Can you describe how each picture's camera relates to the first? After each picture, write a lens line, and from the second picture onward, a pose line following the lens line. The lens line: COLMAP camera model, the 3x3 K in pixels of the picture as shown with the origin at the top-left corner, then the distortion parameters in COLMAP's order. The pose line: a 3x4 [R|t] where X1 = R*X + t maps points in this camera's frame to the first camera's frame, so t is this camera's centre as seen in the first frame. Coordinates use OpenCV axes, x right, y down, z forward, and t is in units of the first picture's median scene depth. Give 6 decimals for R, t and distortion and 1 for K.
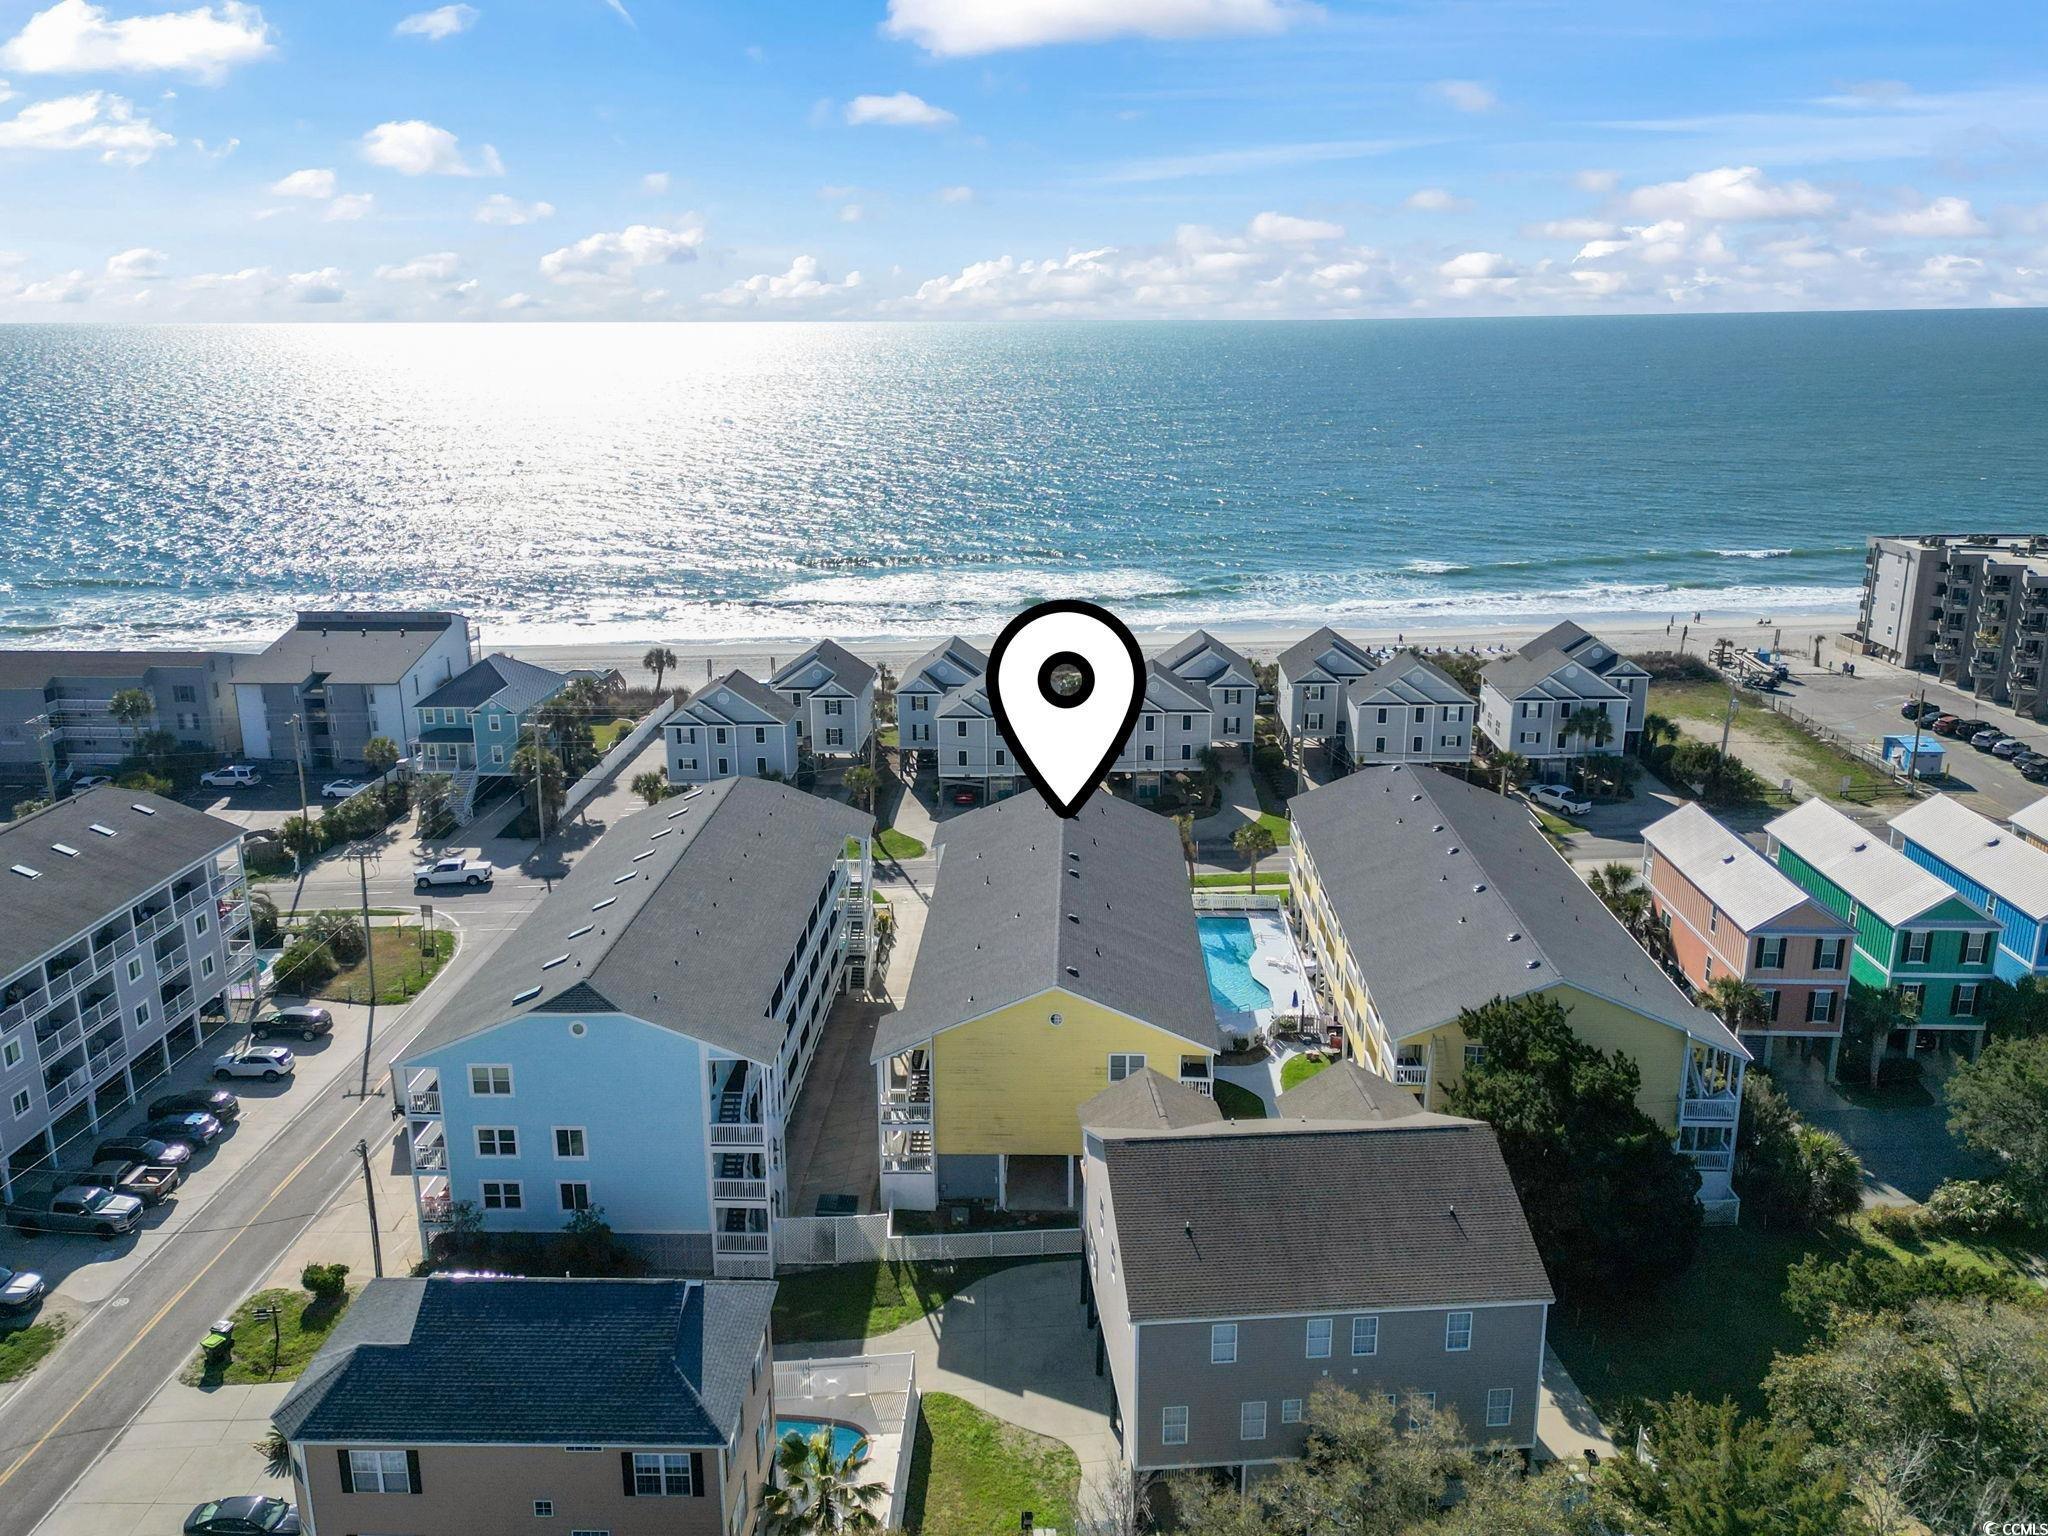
lens RADIAL K [[1595.7, 0, 1024.0], [0, 1595.7, 768.0], [0, 0, 1]] dist [0.053504, -0.002803]
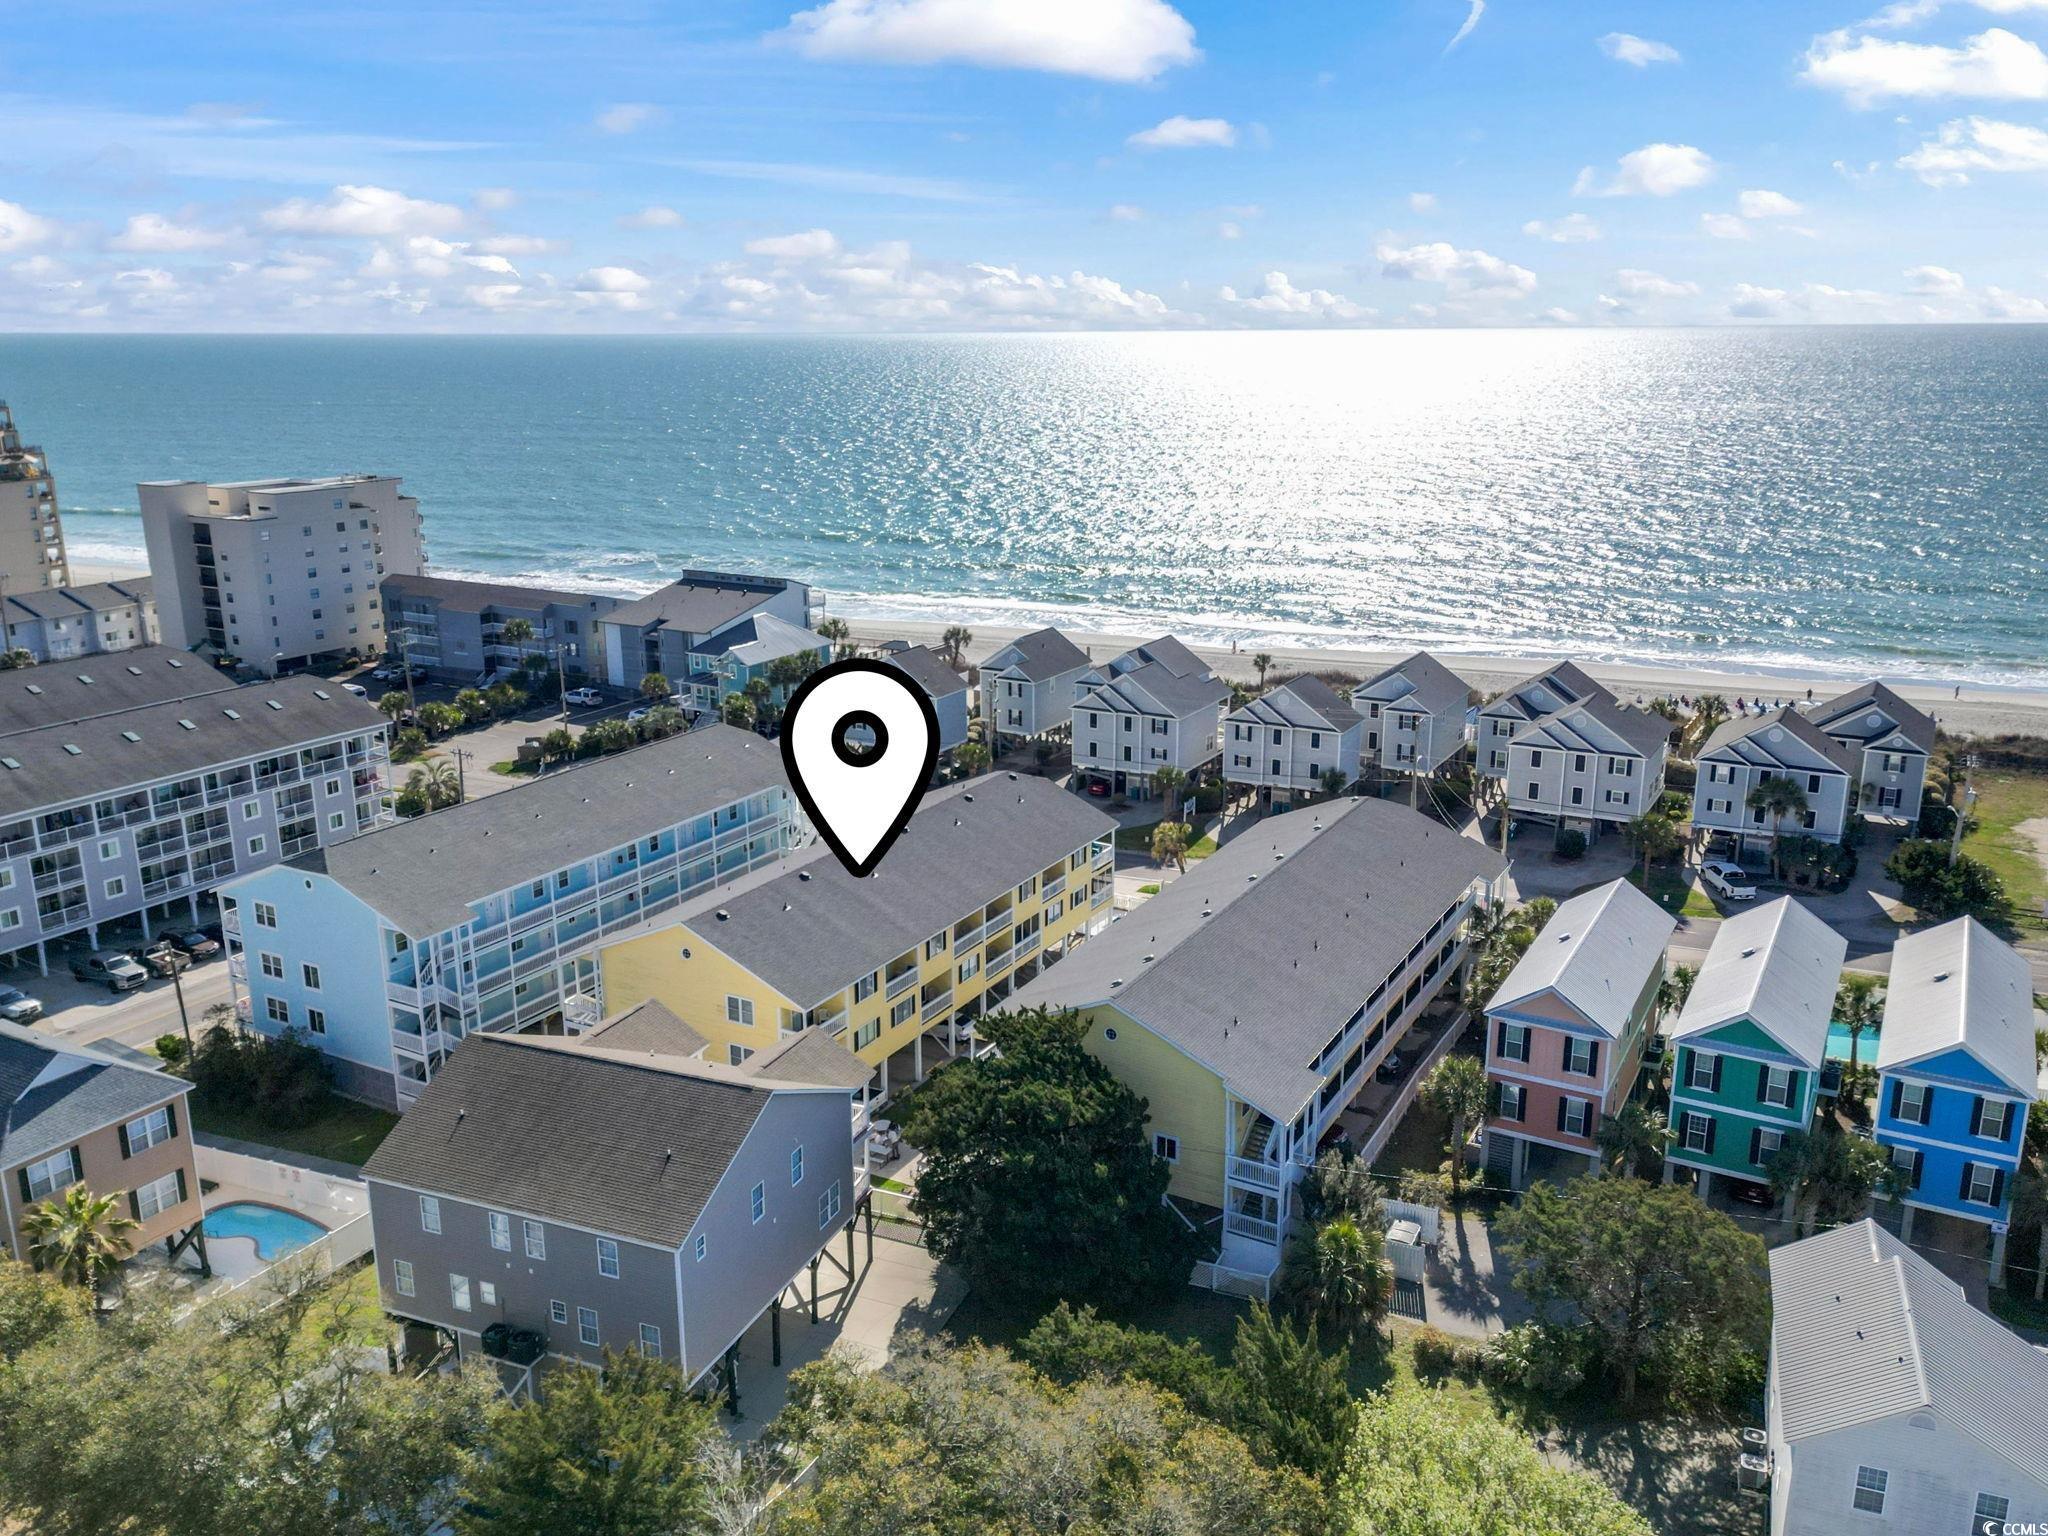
lens RADIAL K [[1595.7, 0, 1024.0], [0, 1595.7, 768.0], [0, 0, 1]] dist [0.053504, -0.002803]
pose [[0.889734, 0.123572, -0.439435, 0.390361], [-0.126244, 0.991726, 0.023272, -0.013005], [0.438675, 0.034770, 0.897973, 0.064030]]
